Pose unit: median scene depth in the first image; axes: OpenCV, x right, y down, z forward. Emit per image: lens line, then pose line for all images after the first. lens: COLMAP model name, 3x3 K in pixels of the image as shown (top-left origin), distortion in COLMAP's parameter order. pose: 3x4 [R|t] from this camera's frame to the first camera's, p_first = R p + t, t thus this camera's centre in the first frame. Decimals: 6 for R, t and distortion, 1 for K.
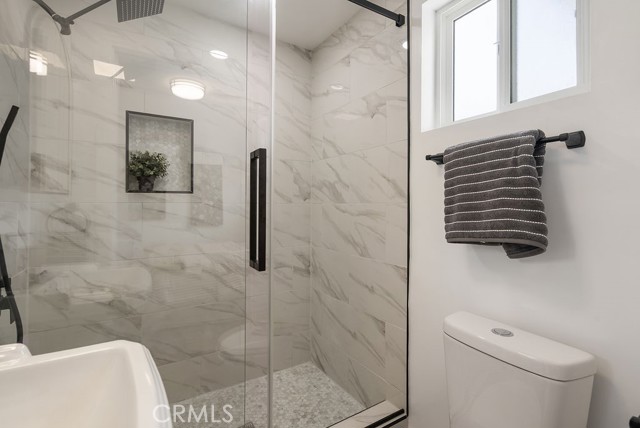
lens RADIAL K [[295.0, 0, 317.4], [0, 295.0, 203.0], [0, 0, 1]] dist [-0.003298, 0.003066]
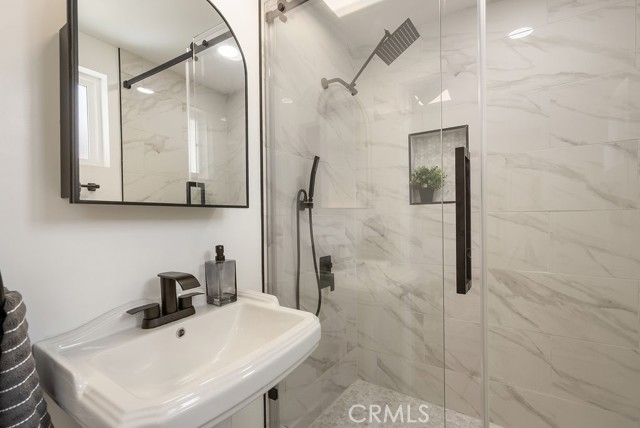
lens RADIAL K [[295.0, 0, 321.8], [0, 295.0, 218.1], [0, 0, 1]] dist [-0.003298, 0.003066]
pose [[0.424105, -0.003592, -0.905606, 0.259261], [0.021402, 0.999753, 0.006057, 0.001409], [0.905360, -0.021951, 0.424077, 0.190067]]
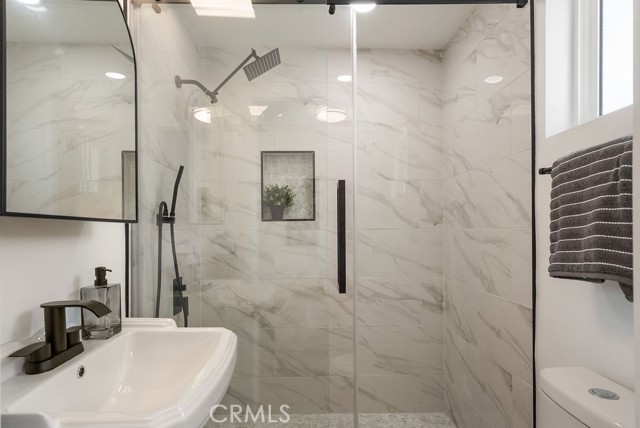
lens RADIAL K [[355.5, 0, 316.9], [0, 355.5, 229.0], [0, 0, 1]] dist [0.005691, 0.002057]
pose [[0.864707, -0.010628, -0.502165, 0.248388], [0.013363, 0.999909, 0.001849, -0.005541], [0.502100, -0.008309, 0.864770, -0.109830]]
